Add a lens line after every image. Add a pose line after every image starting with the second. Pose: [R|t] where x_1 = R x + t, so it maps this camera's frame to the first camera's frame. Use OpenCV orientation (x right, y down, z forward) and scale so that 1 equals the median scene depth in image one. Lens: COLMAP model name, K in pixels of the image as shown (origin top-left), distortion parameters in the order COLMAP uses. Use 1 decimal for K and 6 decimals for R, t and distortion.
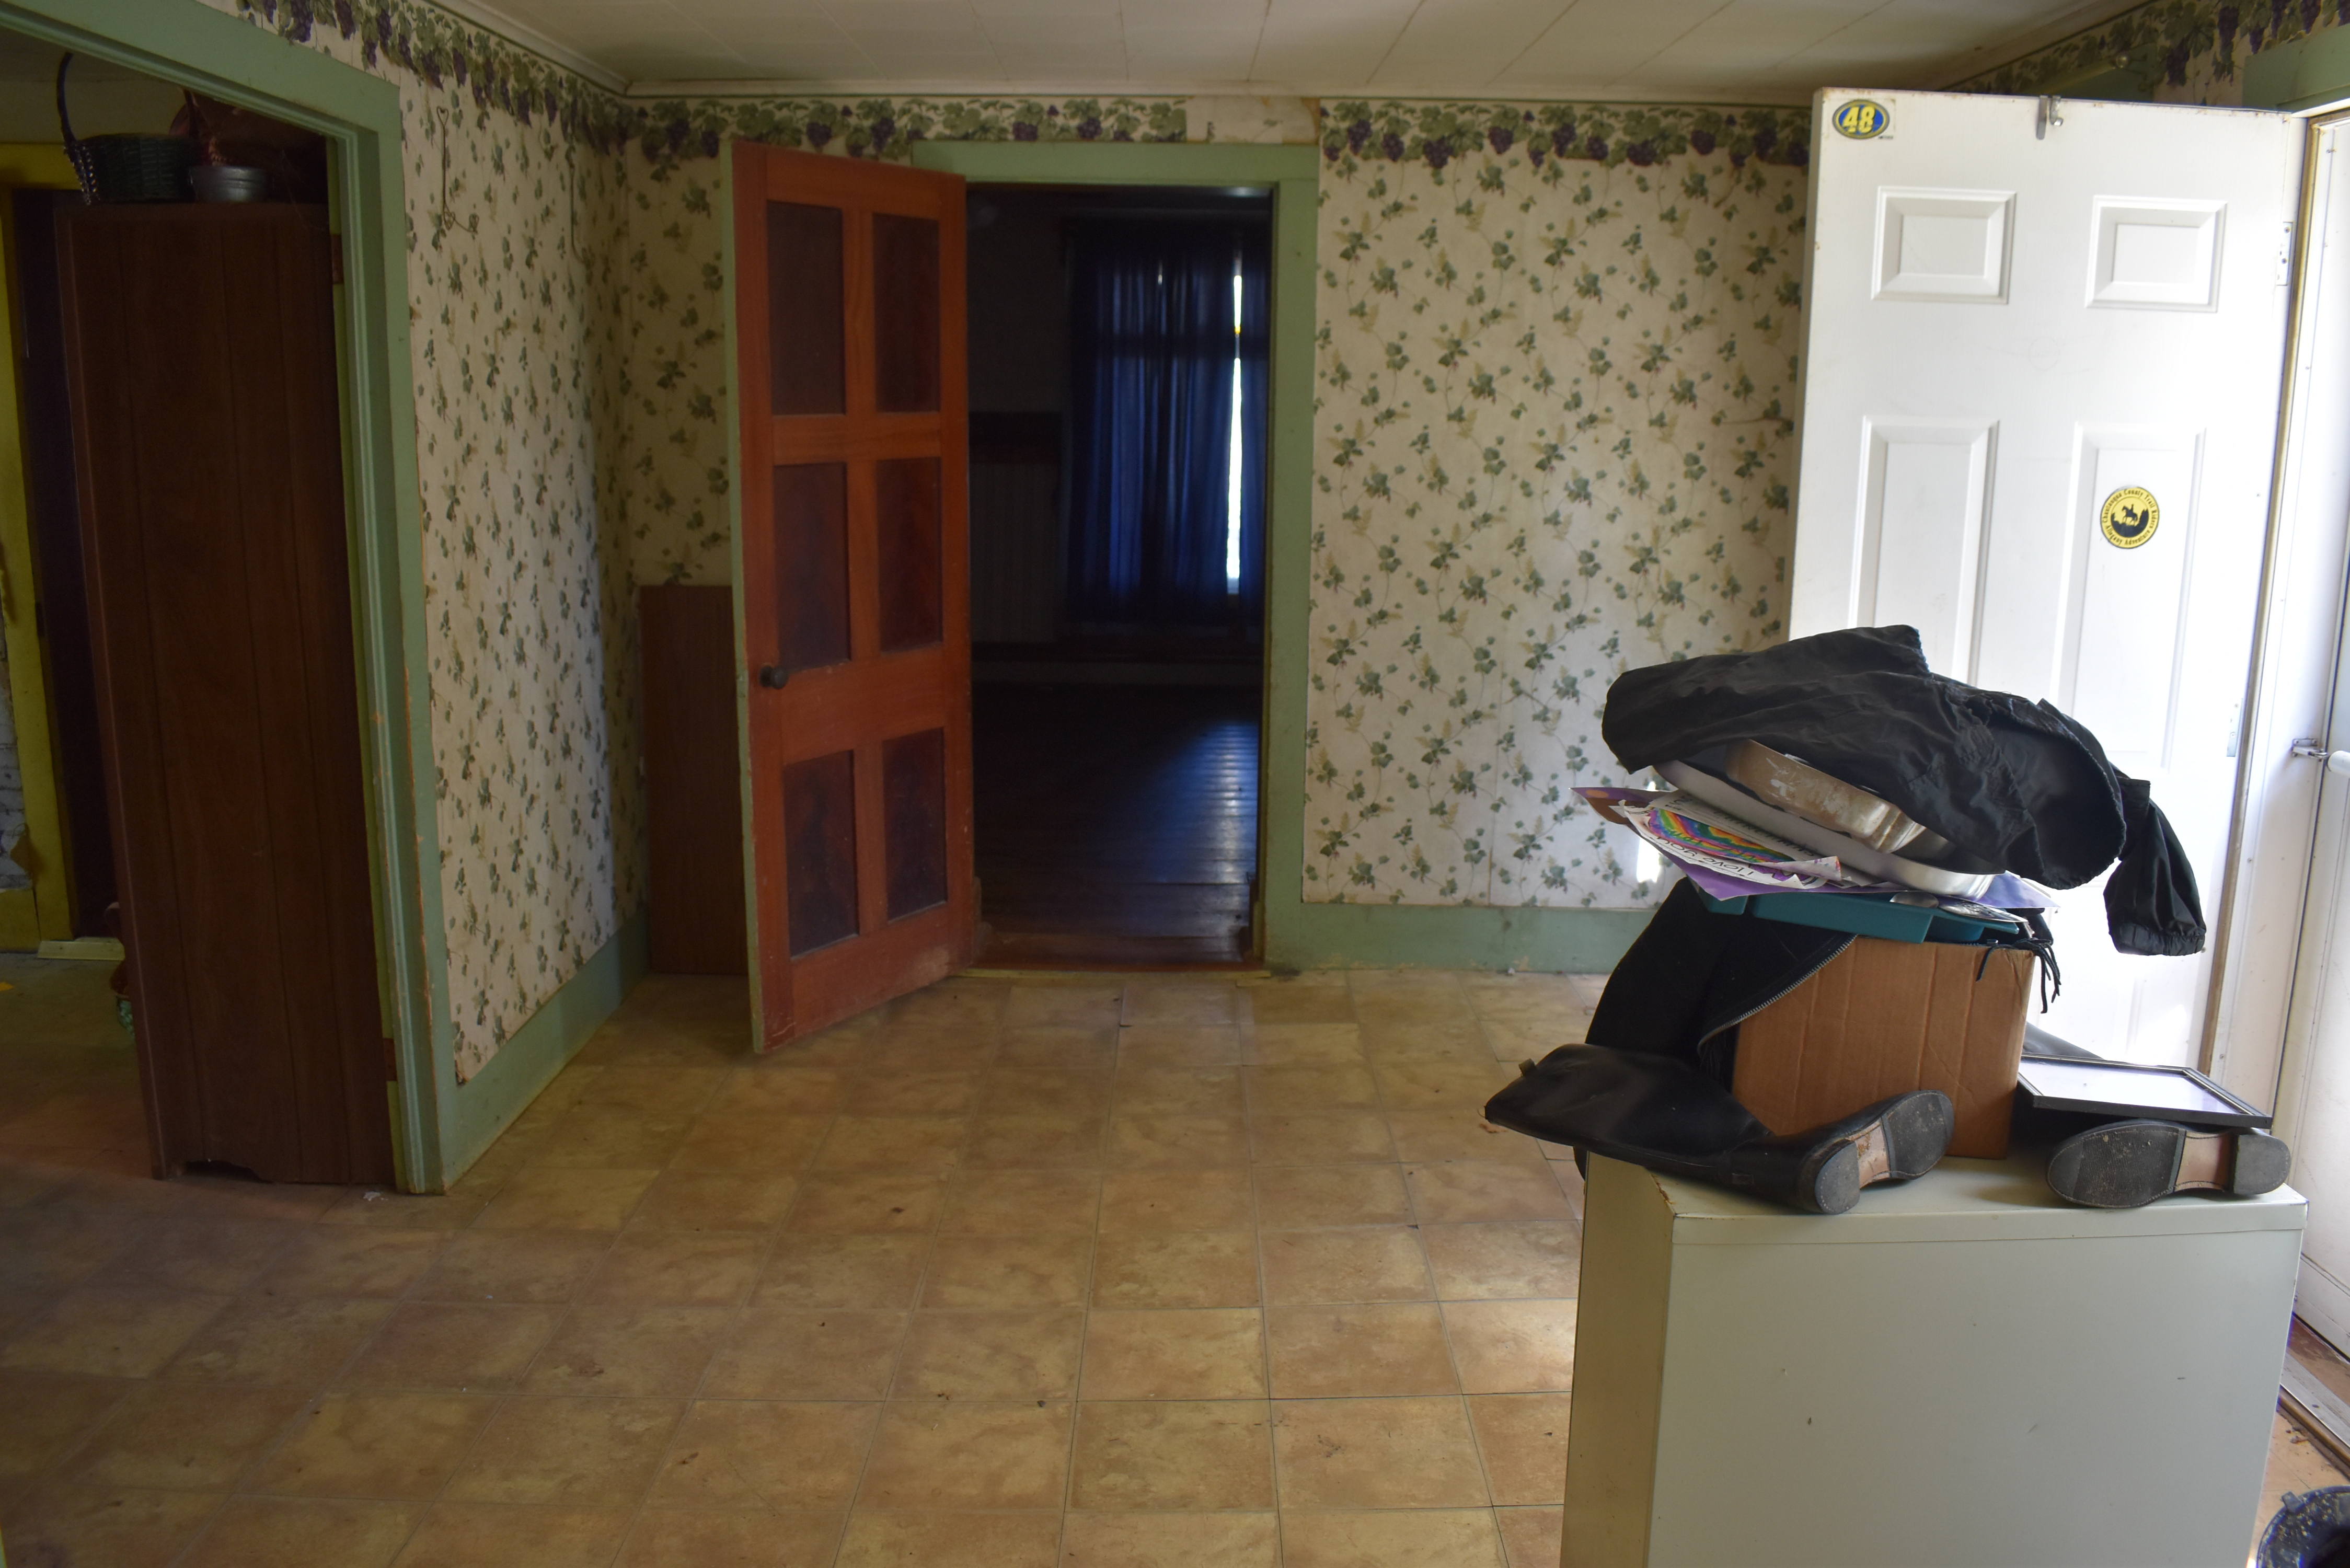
lens RADIAL K [[1834.9, 0, 1188.3], [0, 1834.9, 776.9], [0, 0, 1]] dist [-0.095125, 0.012316]
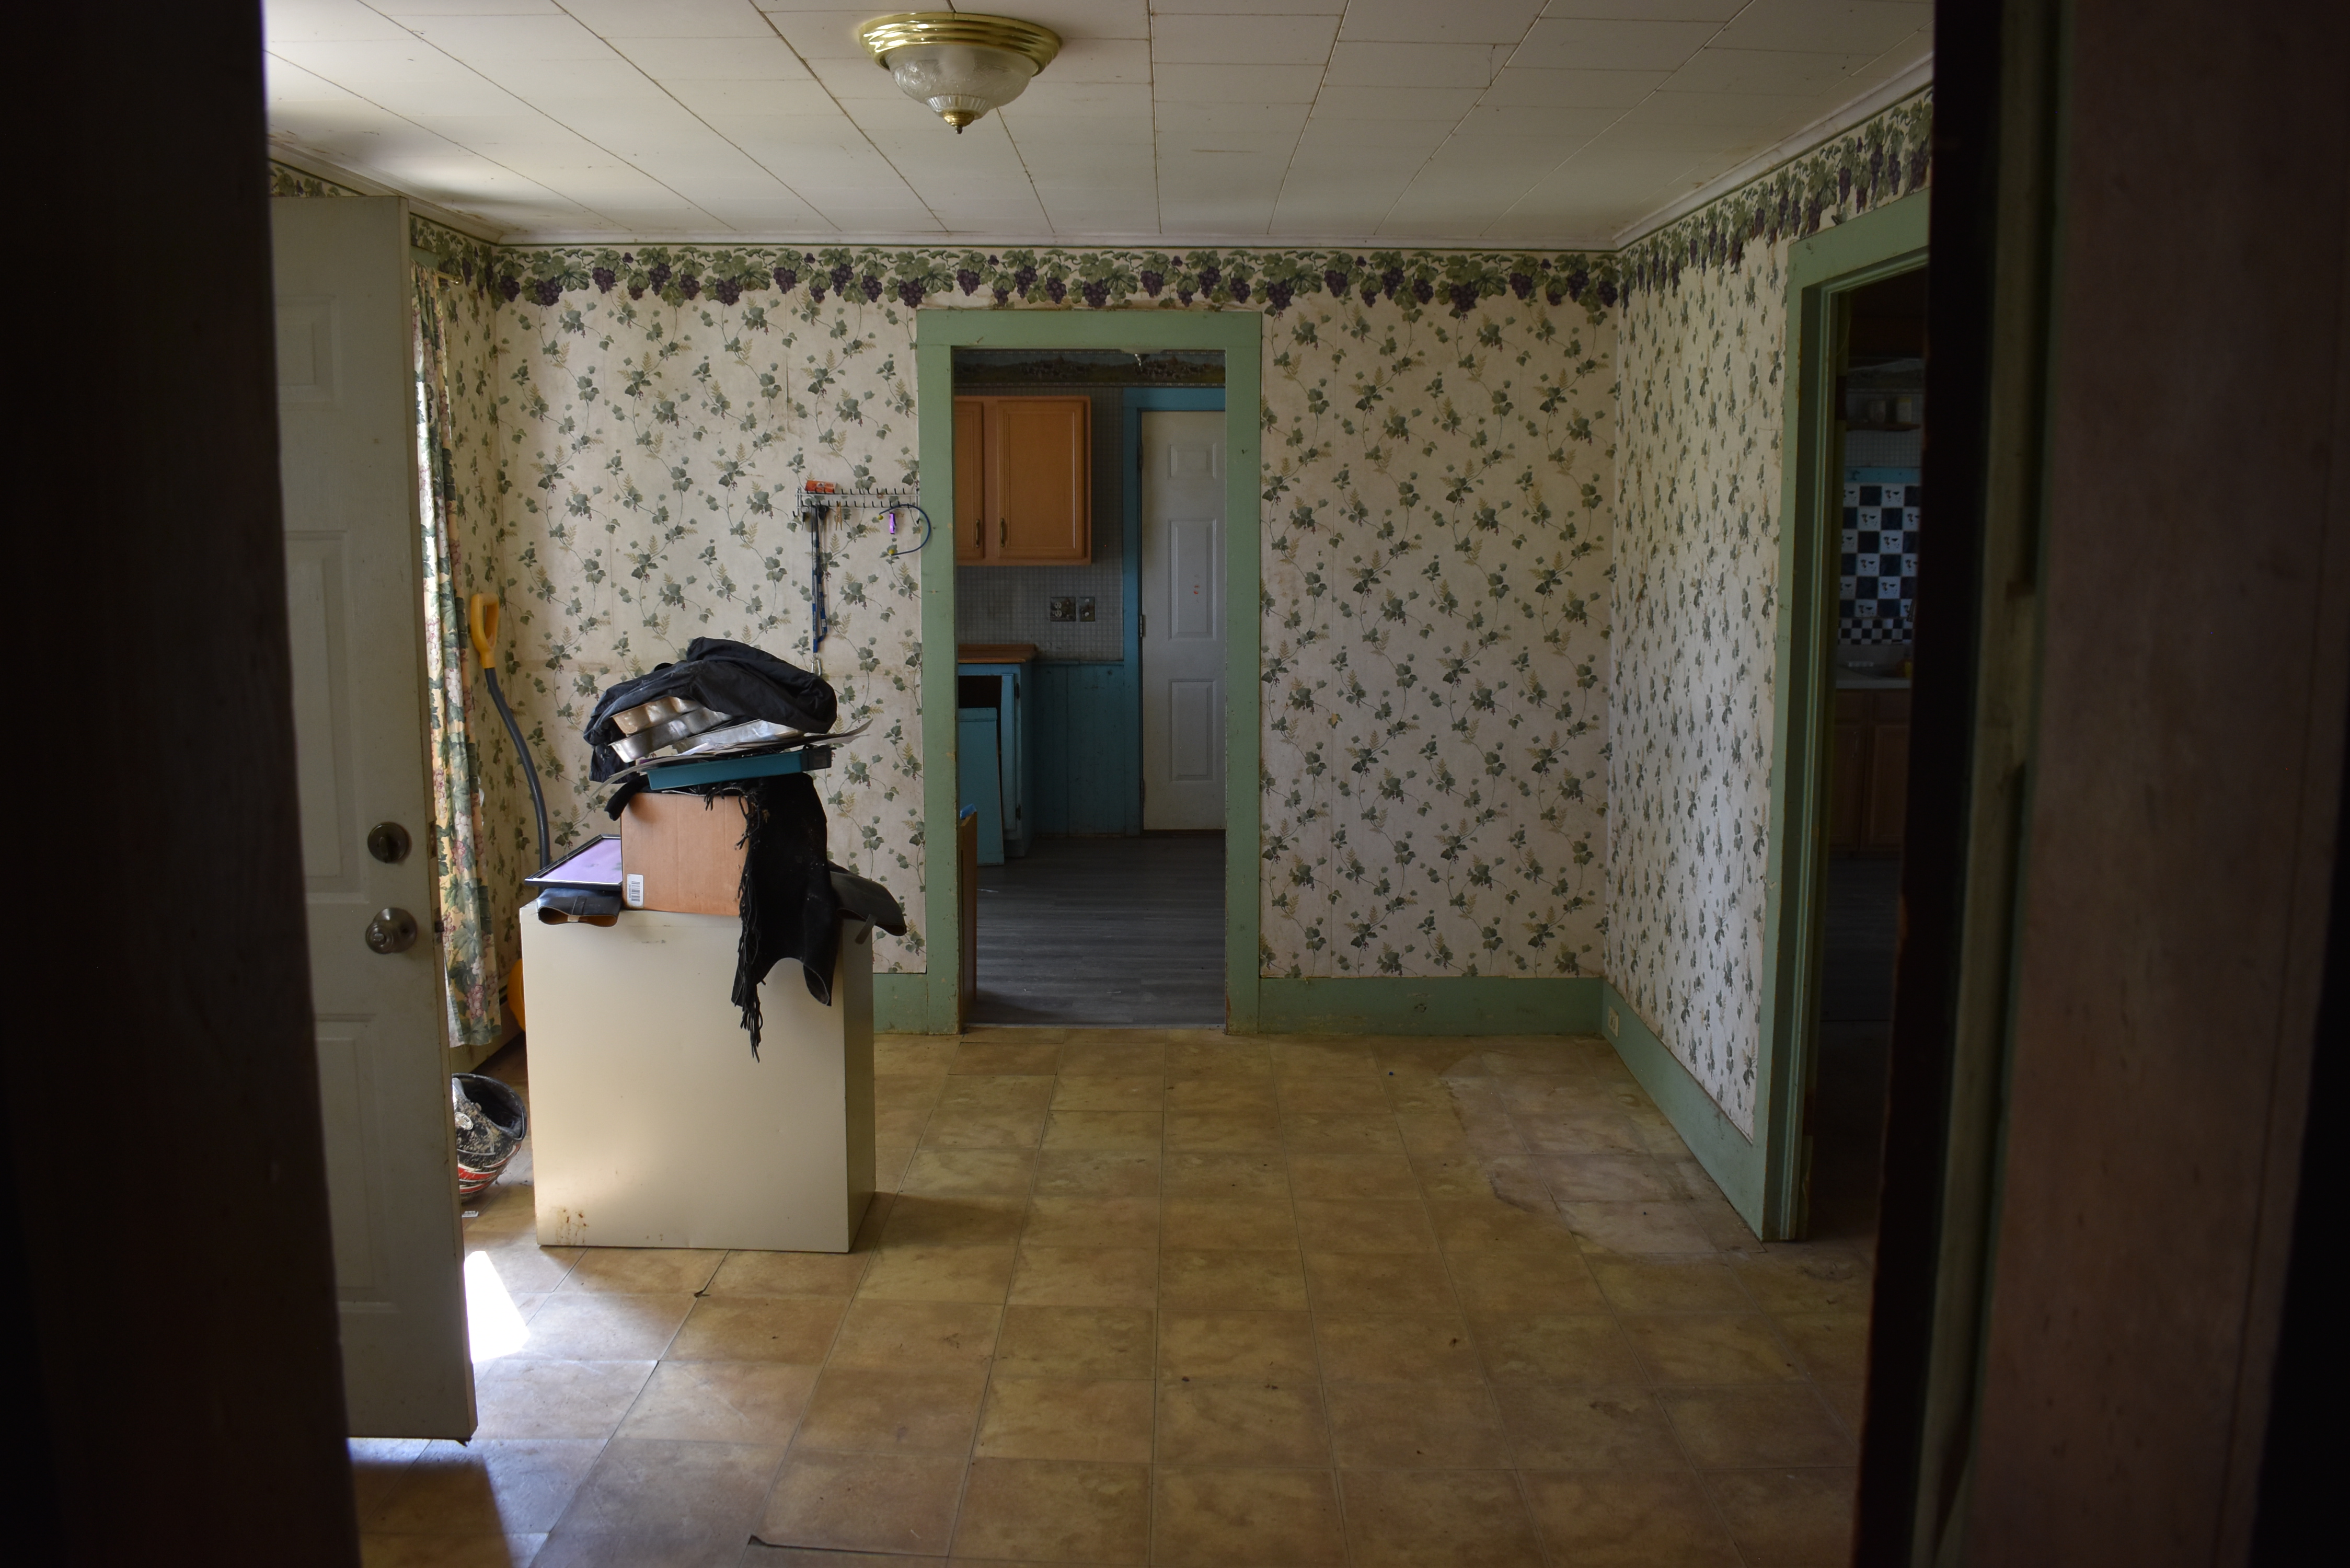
lens RADIAL K [[1834.9, 0, 1188.3], [0, 1834.9, 776.9], [0, 0, 1]] dist [-0.095125, 0.012316]
pose [[-0.999859, -0.014891, -0.007786, -0.065044], [-0.016628, 0.943582, 0.330722, -0.386699], [0.002422, 0.330804, -0.943696, 1.889848]]
